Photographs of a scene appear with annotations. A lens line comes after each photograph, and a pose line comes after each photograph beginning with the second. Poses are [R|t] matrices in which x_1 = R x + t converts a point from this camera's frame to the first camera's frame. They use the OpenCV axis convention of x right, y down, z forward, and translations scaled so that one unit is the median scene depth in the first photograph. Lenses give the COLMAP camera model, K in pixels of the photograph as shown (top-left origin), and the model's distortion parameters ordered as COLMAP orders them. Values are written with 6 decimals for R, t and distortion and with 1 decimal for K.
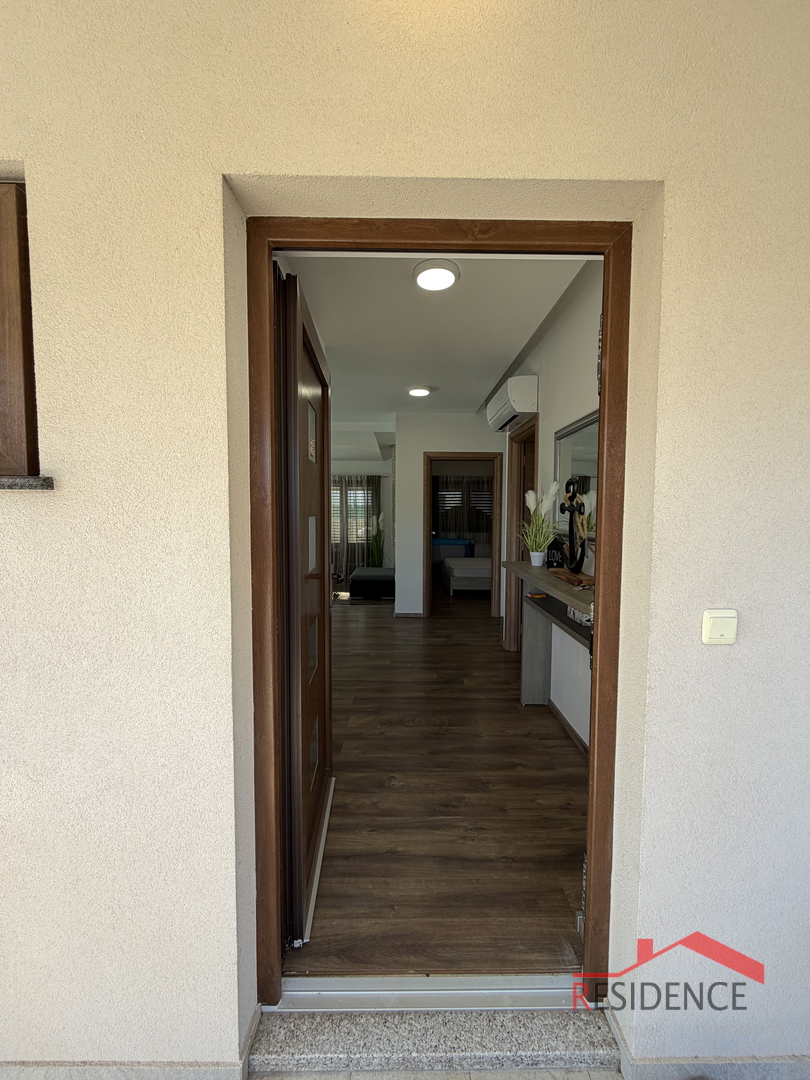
lens RADIAL K [[430.0, 0, 409.9], [0, 430.0, 532.4], [0, 0, 1]] dist [-0.001951, 0.000609]
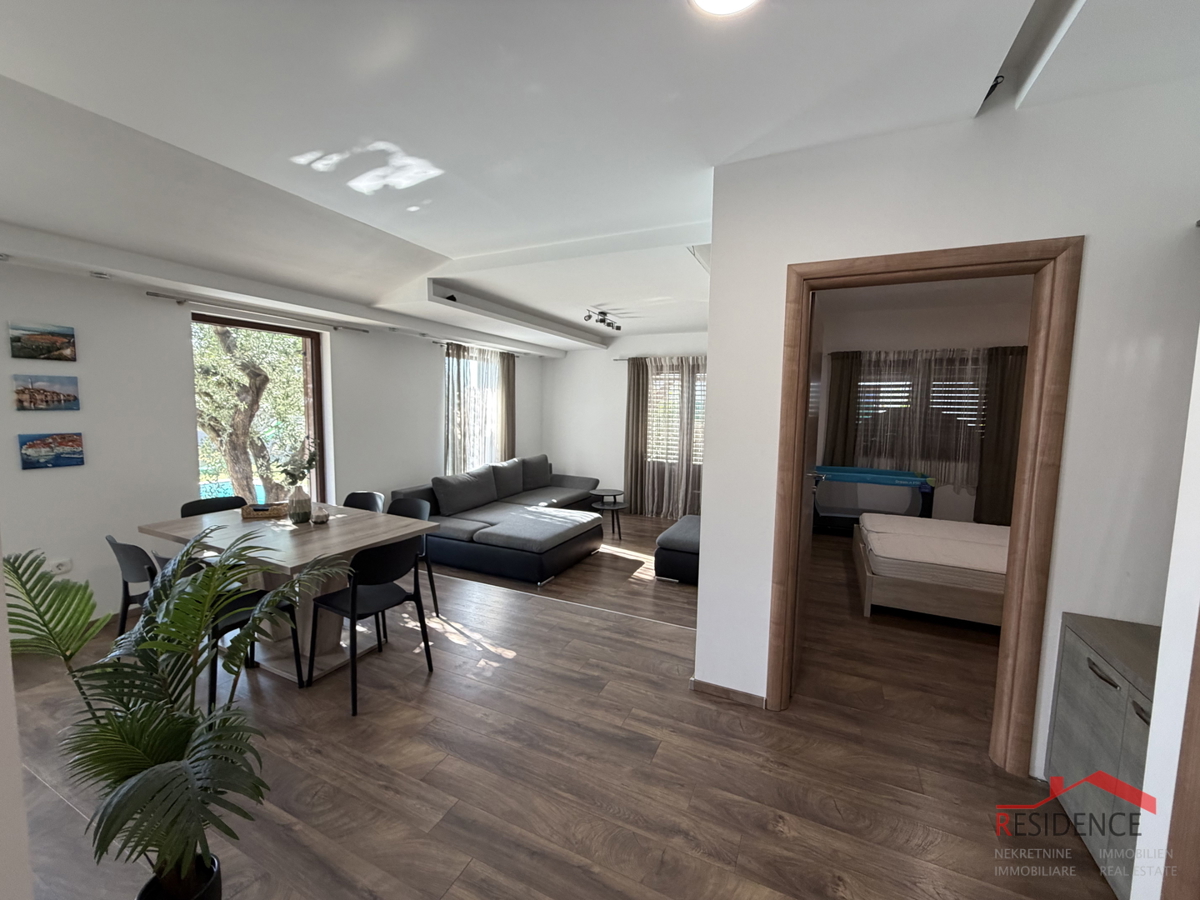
lens RADIAL K [[477.7, 0, 596.5], [0, 477.7, 447.9], [0, 0, 1]] dist [-0.001951, 0.000609]
pose [[0.895284, 0.049727, -0.442713, 0.041998], [-0.033187, 0.998434, 0.045035, -0.028078], [0.444259, -0.025627, 0.895532, 0.331367]]
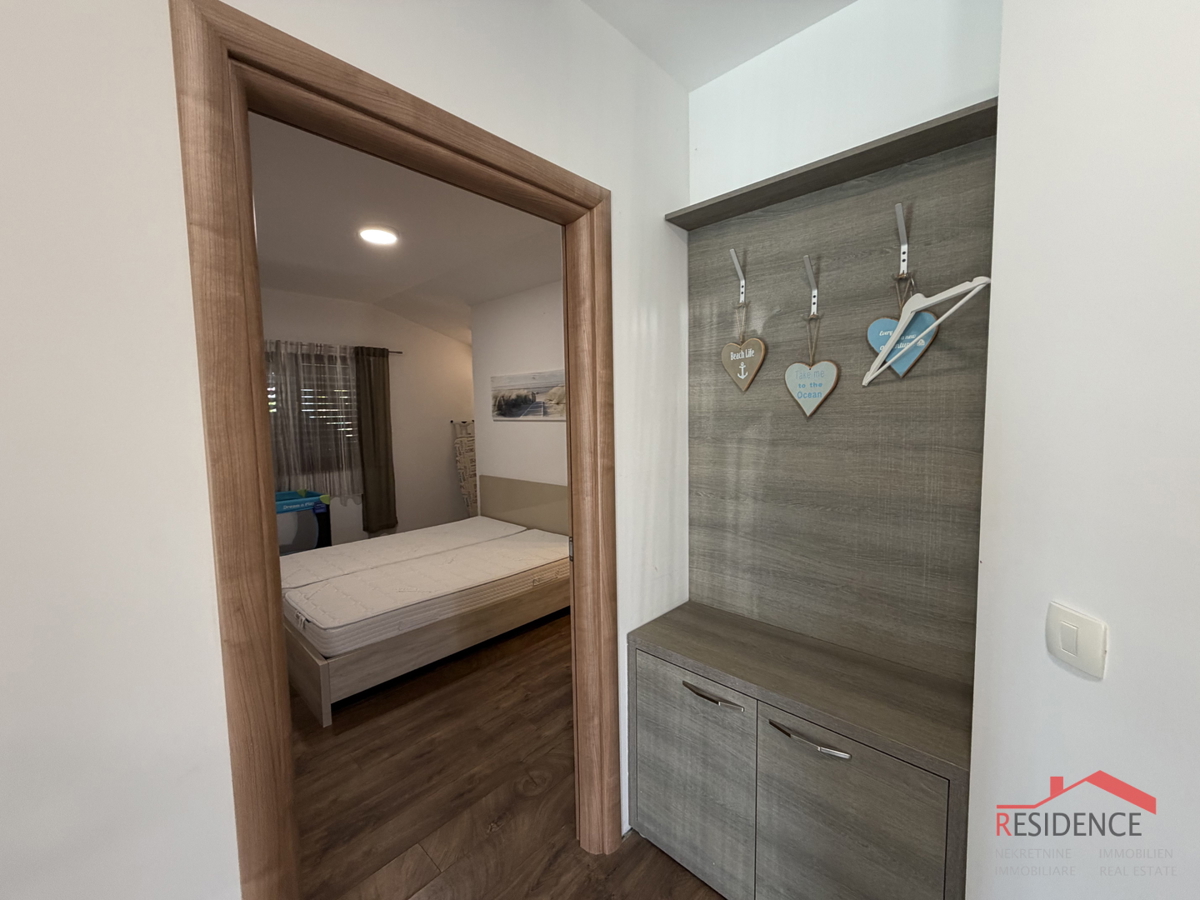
lens RADIAL K [[477.7, 0, 599.7], [0, 477.7, 449.1], [0, 0, 1]] dist [-0.001951, 0.000609]
pose [[0.699703, -0.070836, 0.710914, 0.007090], [0.054247, 0.997468, 0.045996, -0.032392], [-0.712372, 0.006381, 0.701773, 0.477741]]
